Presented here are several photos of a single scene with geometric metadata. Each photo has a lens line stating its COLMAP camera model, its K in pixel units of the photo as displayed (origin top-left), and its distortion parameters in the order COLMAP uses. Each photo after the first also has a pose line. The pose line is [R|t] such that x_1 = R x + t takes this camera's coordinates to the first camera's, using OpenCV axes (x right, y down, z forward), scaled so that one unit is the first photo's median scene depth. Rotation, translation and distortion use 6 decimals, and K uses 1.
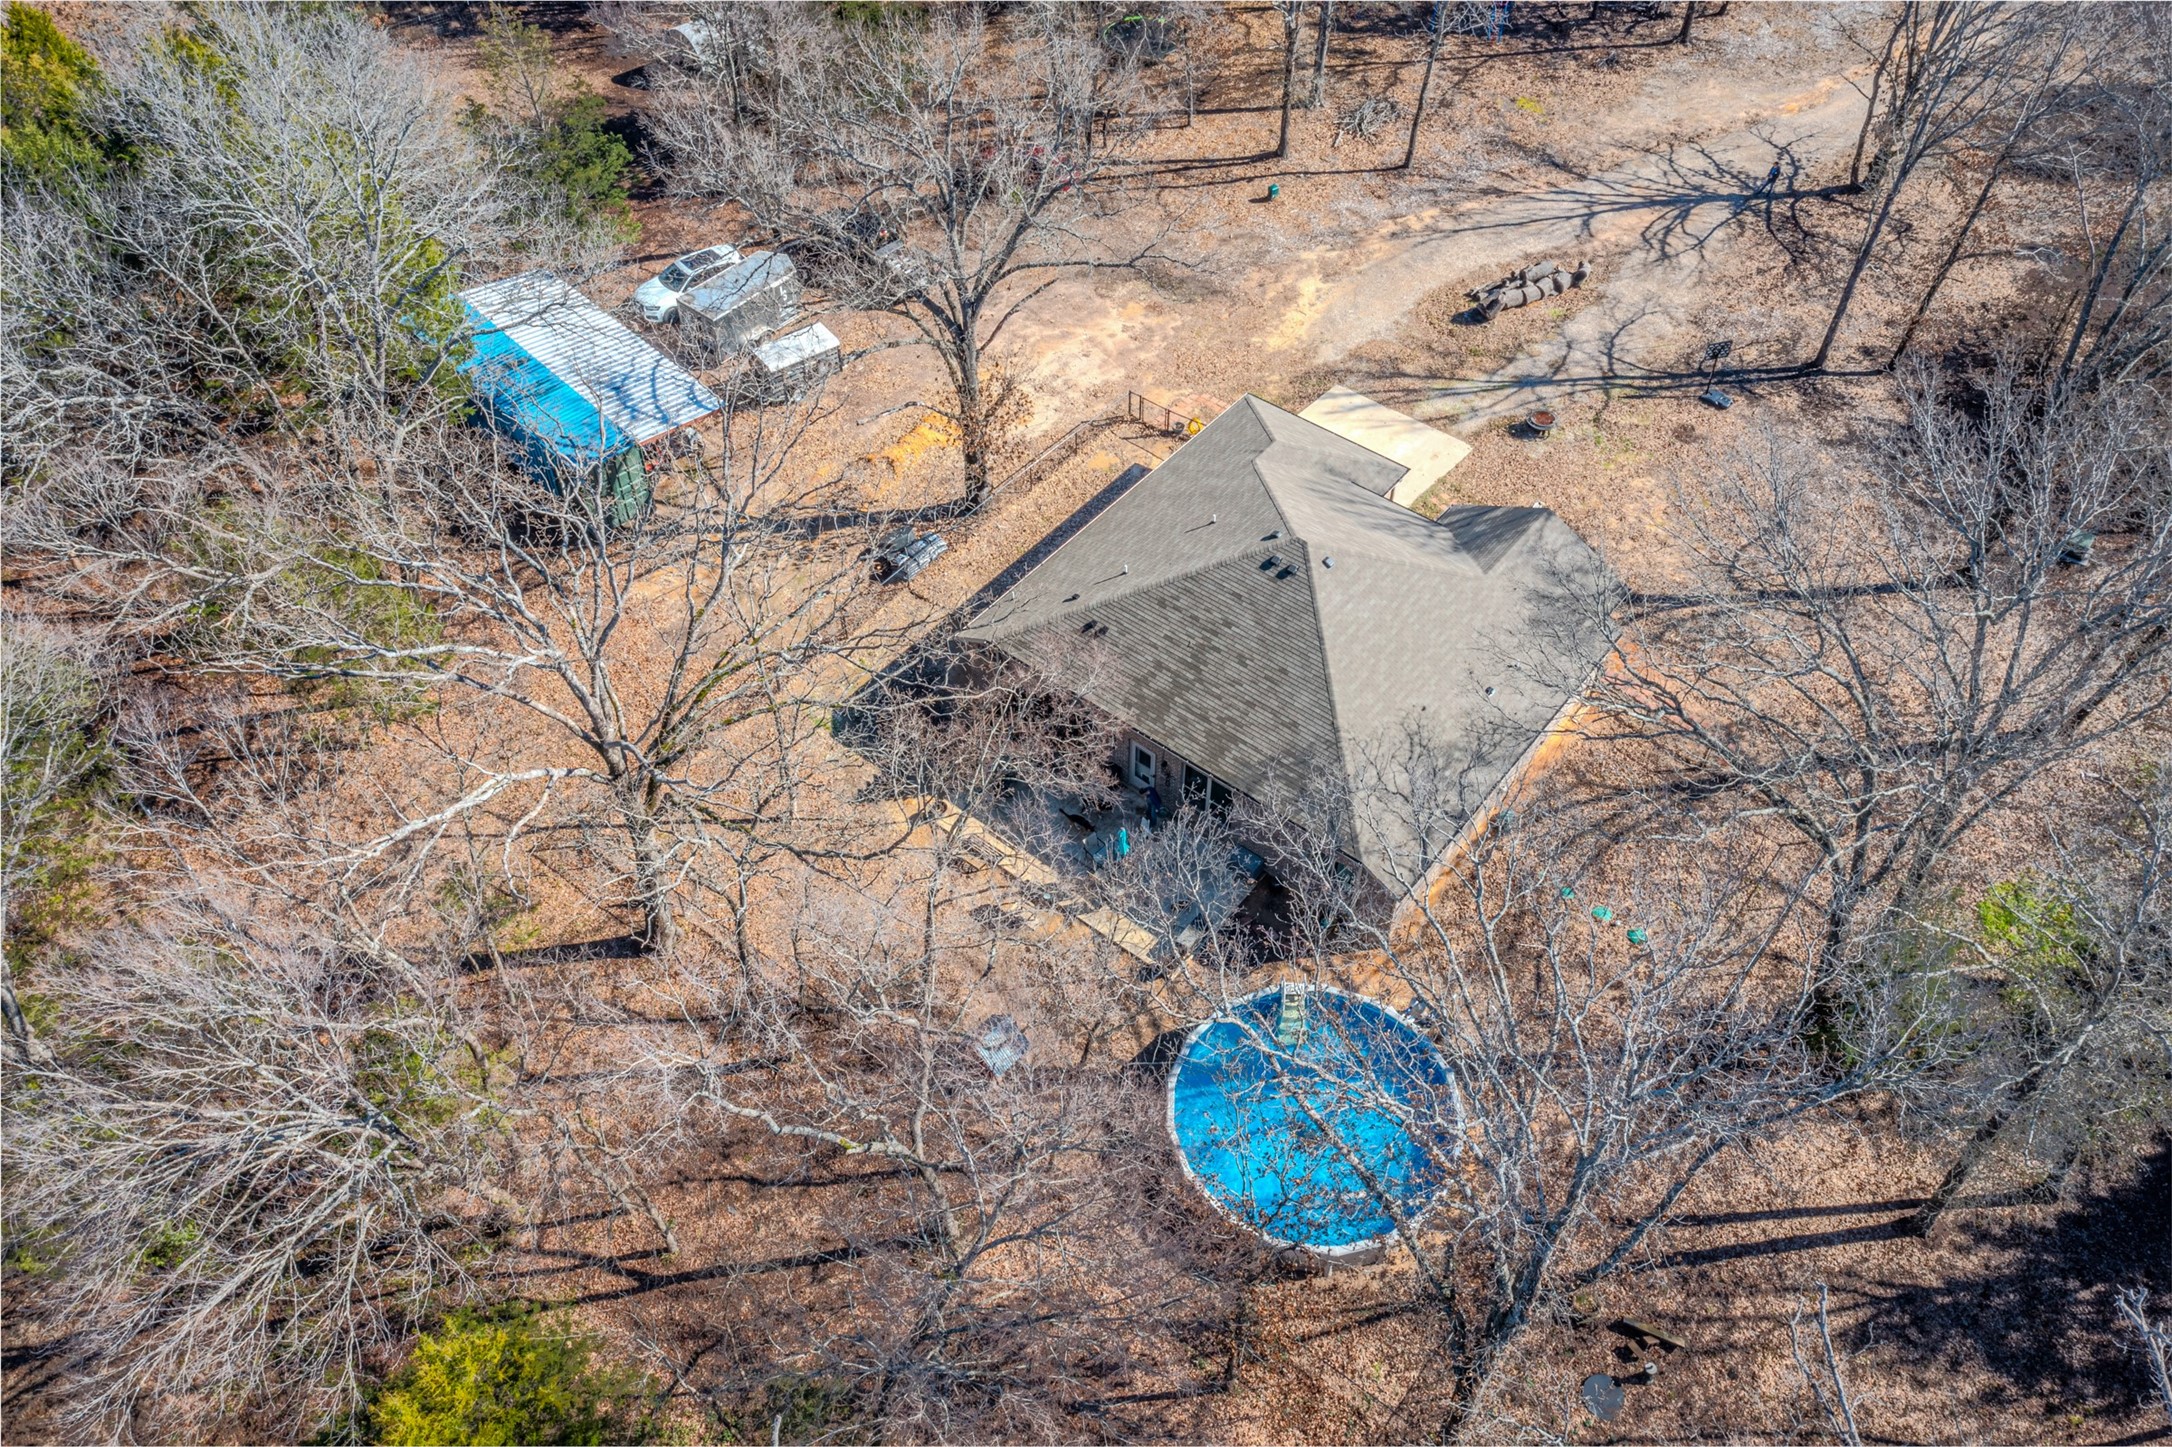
lens RADIAL K [[1780.5, 0, 1086.0], [0, 1780.5, 723.5], [0, 0, 1]] dist [-0.024822, 0.008759]
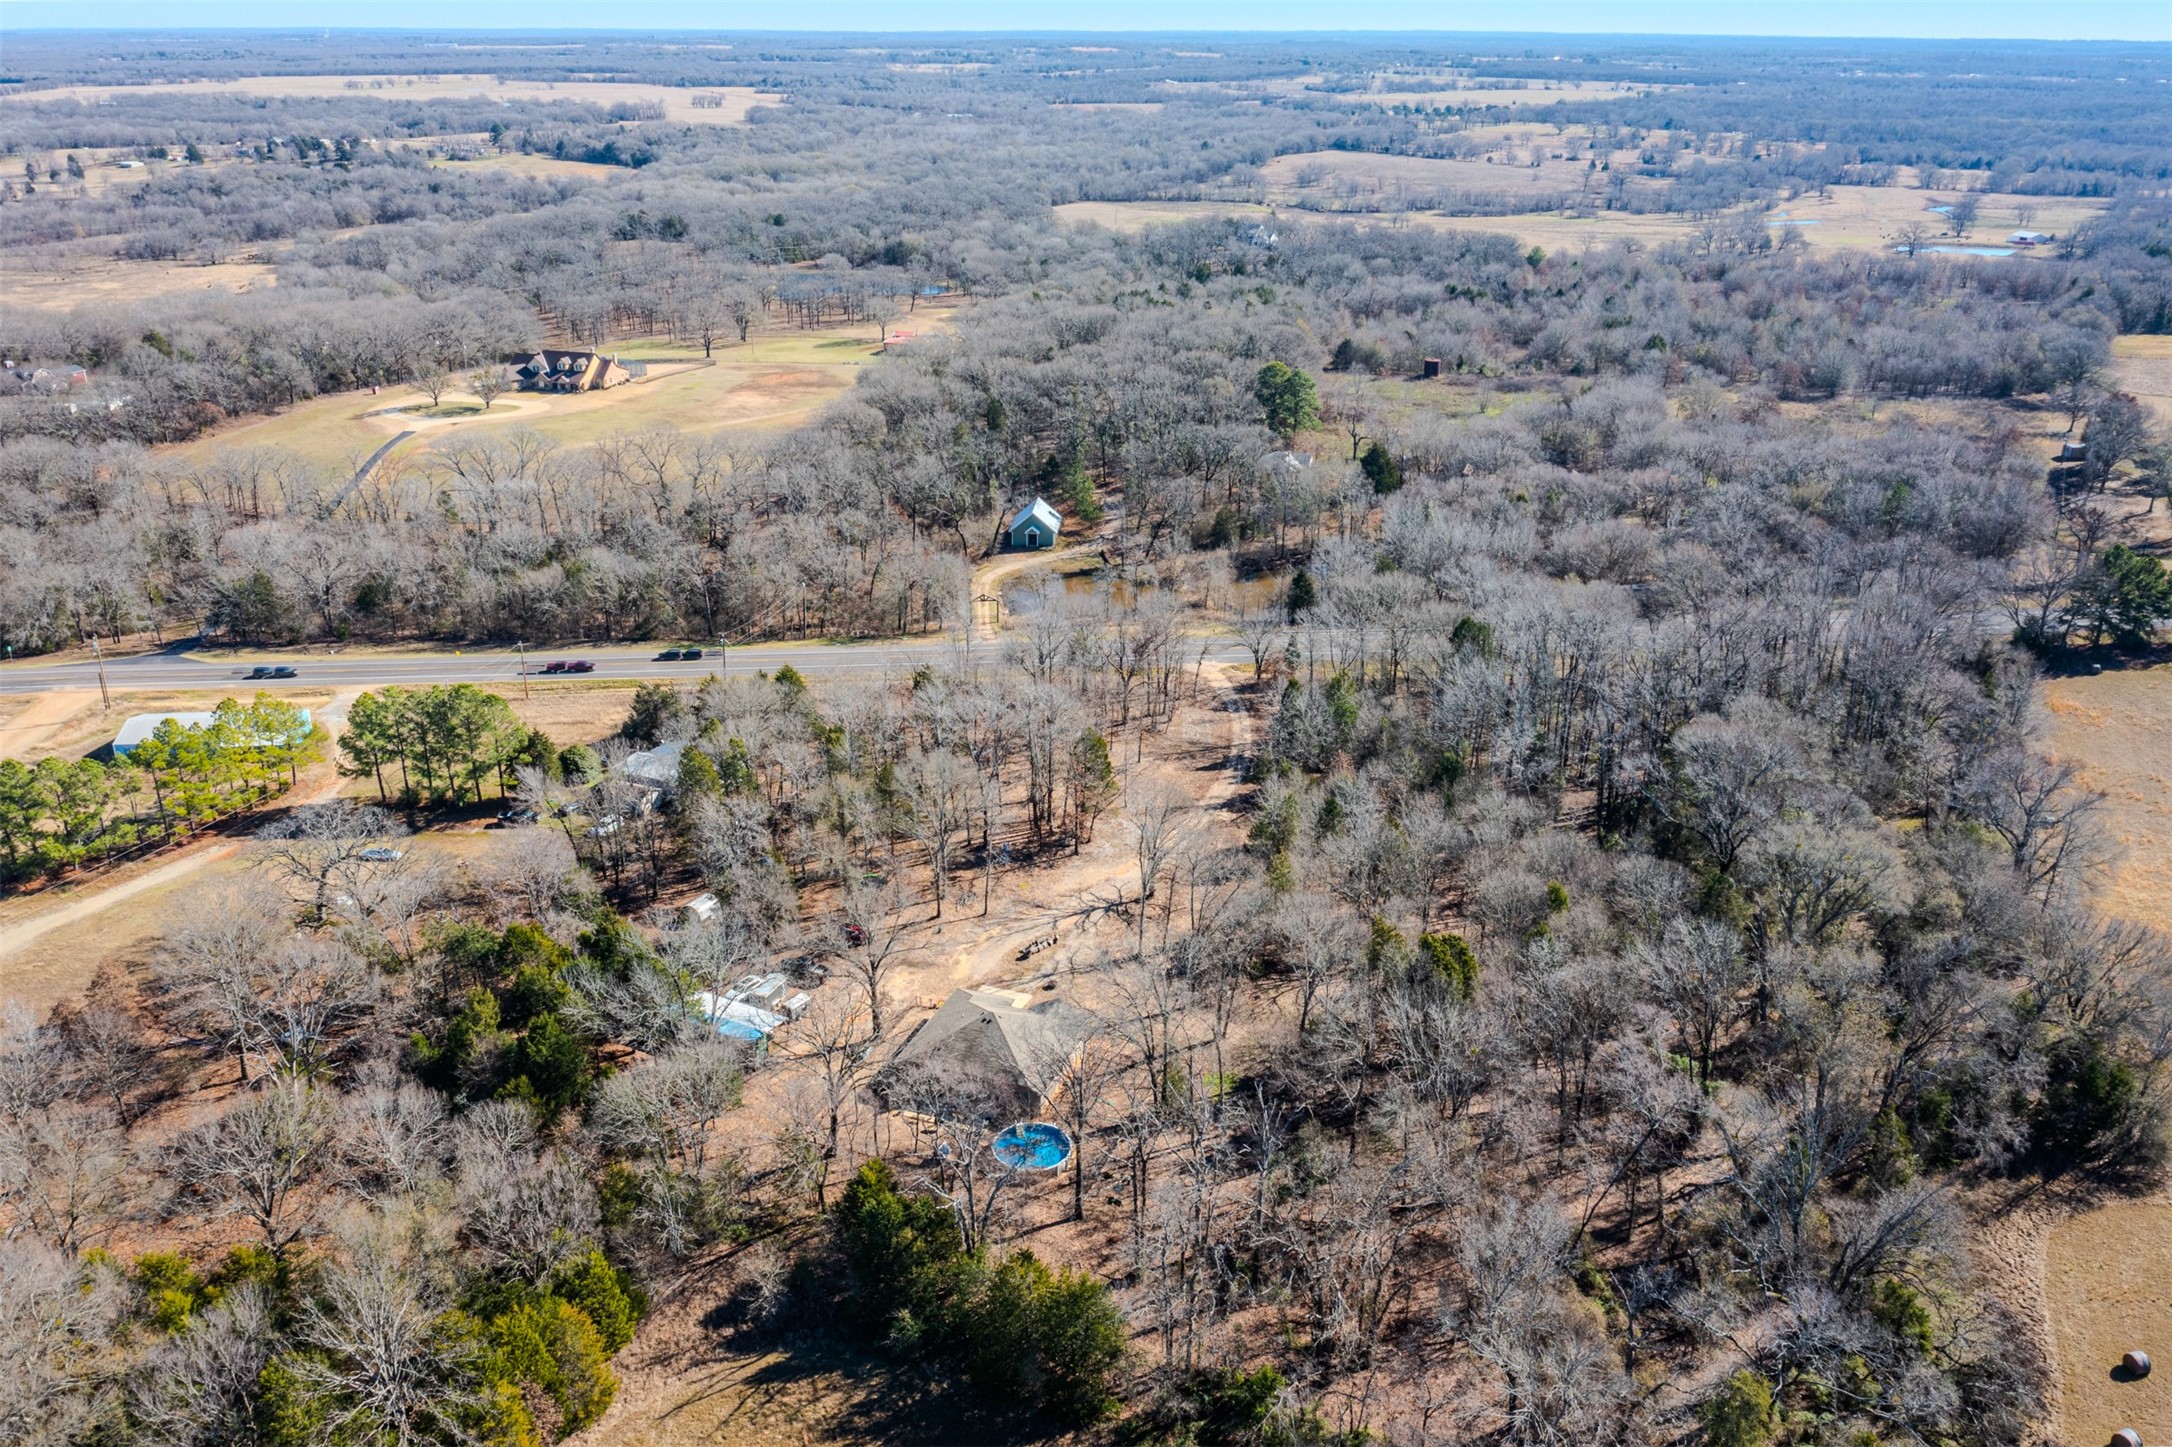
lens RADIAL K [[1780.5, 0, 1086.0], [0, 1780.5, 723.5], [0, 0, 1]] dist [-0.024822, 0.008759]
pose [[0.950285, -0.110842, 0.290984, -0.507332], [0.225036, 0.890357, -0.395757, 0.629320], [-0.215213, 0.441564, 0.871036, -1.789476]]
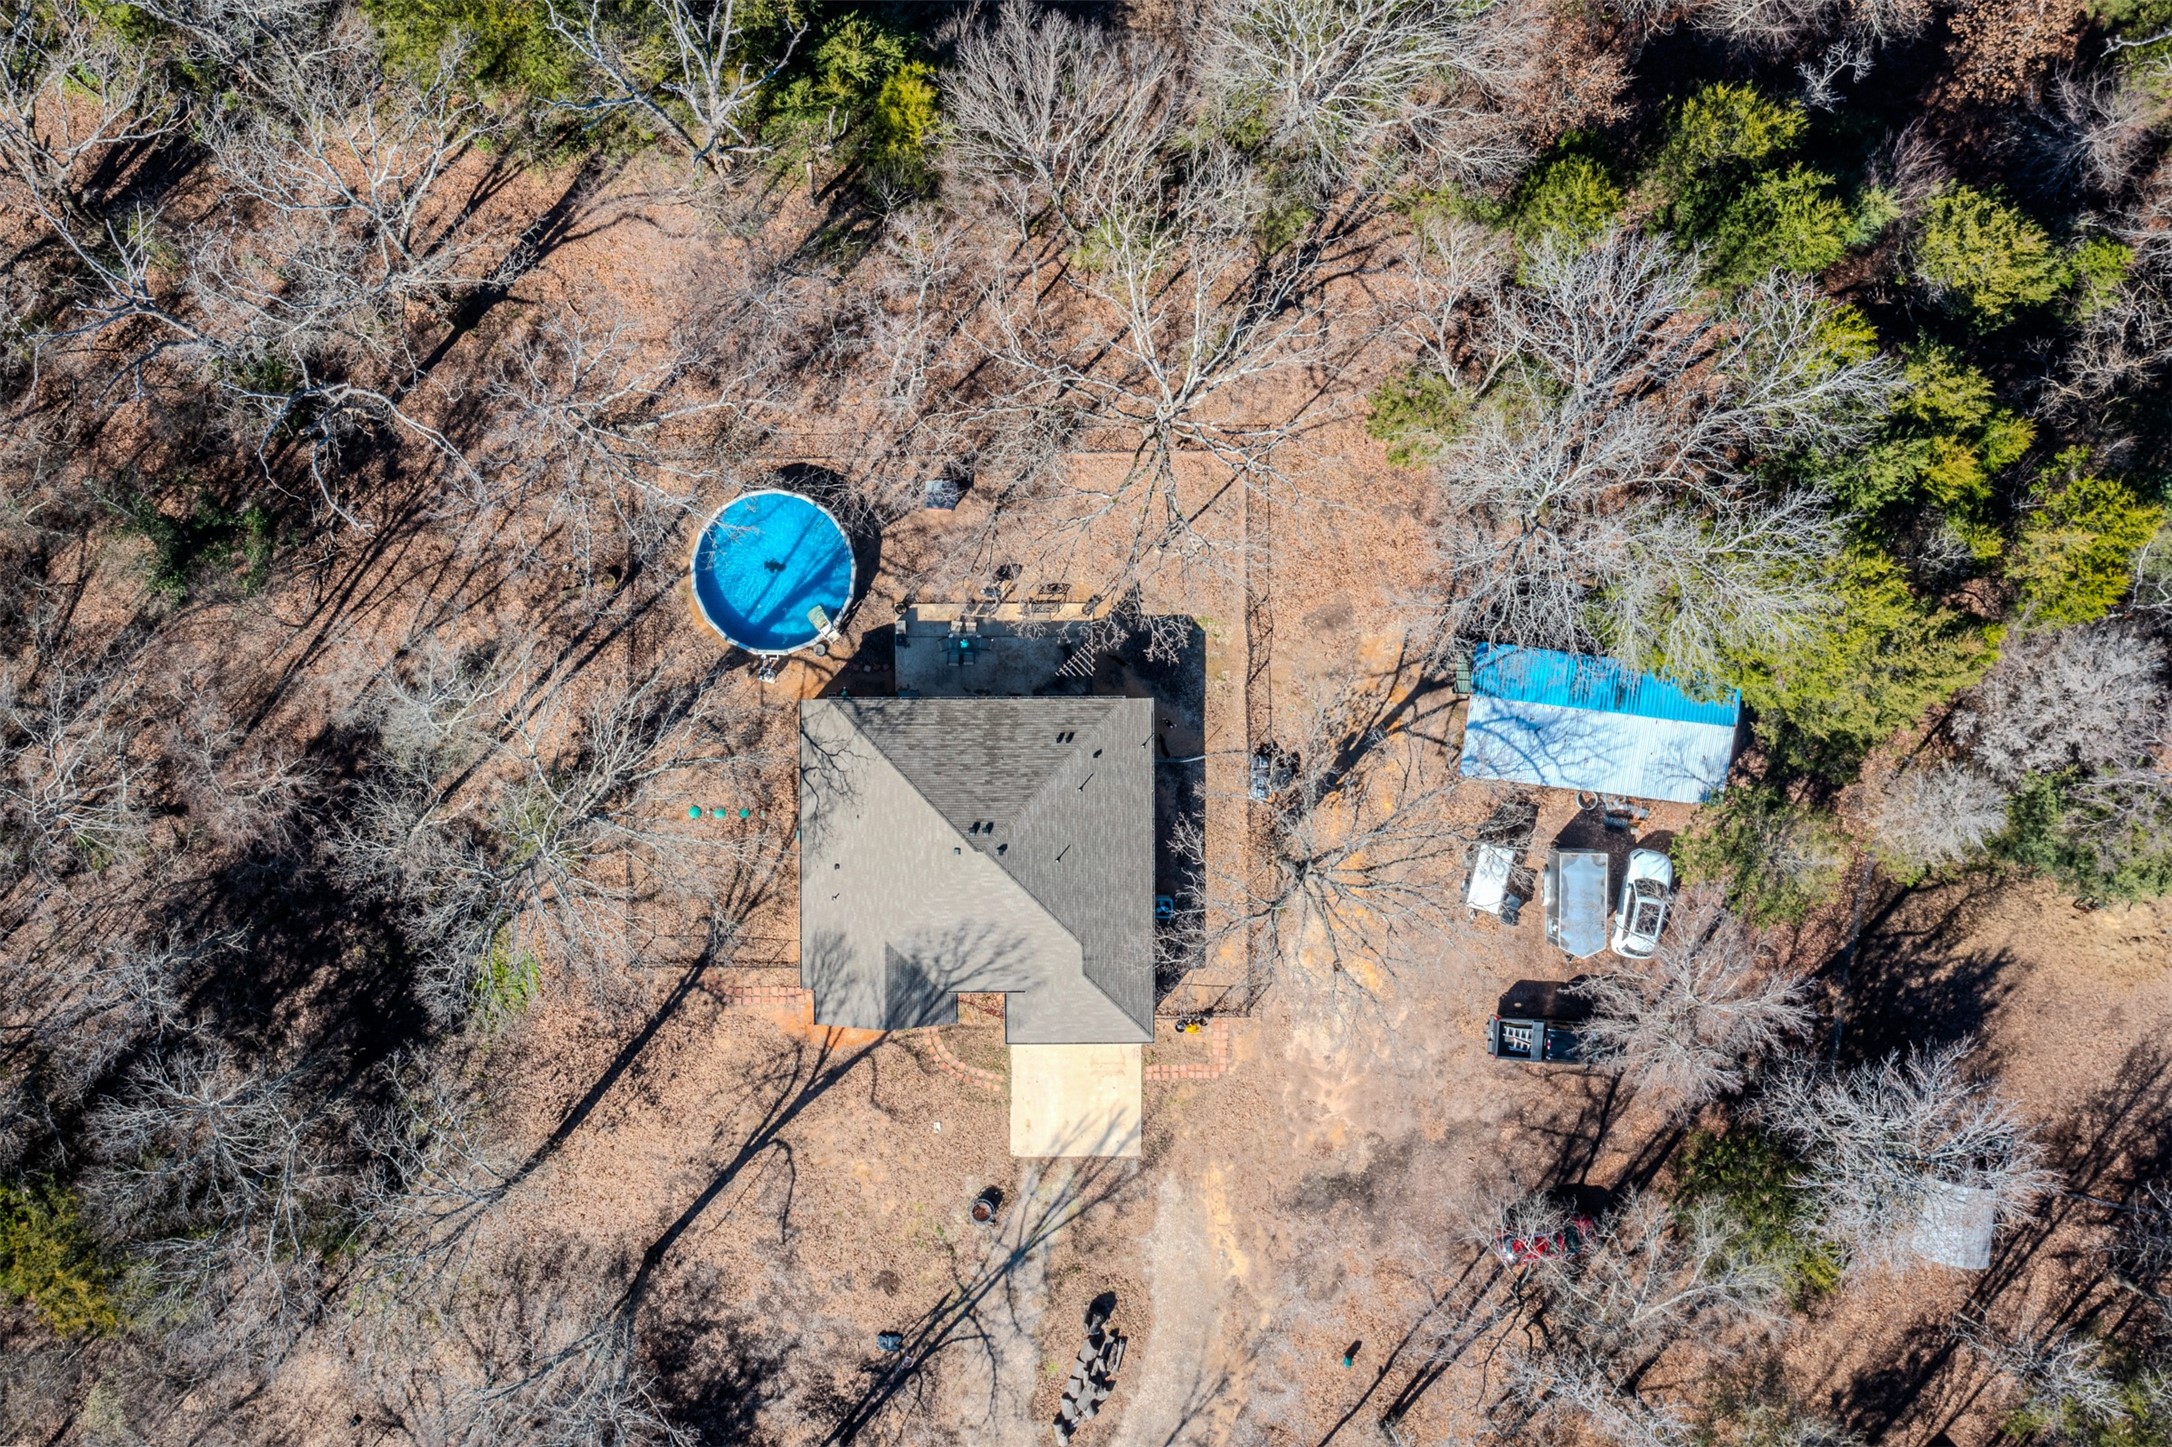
lens RADIAL K [[1780.5, 0, 1086.0], [0, 1780.5, 723.5], [0, 0, 1]] dist [-0.024822, 0.008759]
pose [[-0.777742, 0.625846, -0.058605, 0.055872], [-0.460334, -0.503600, 0.731081, -0.899494], [0.428030, 0.595571, 0.679769, -0.020157]]
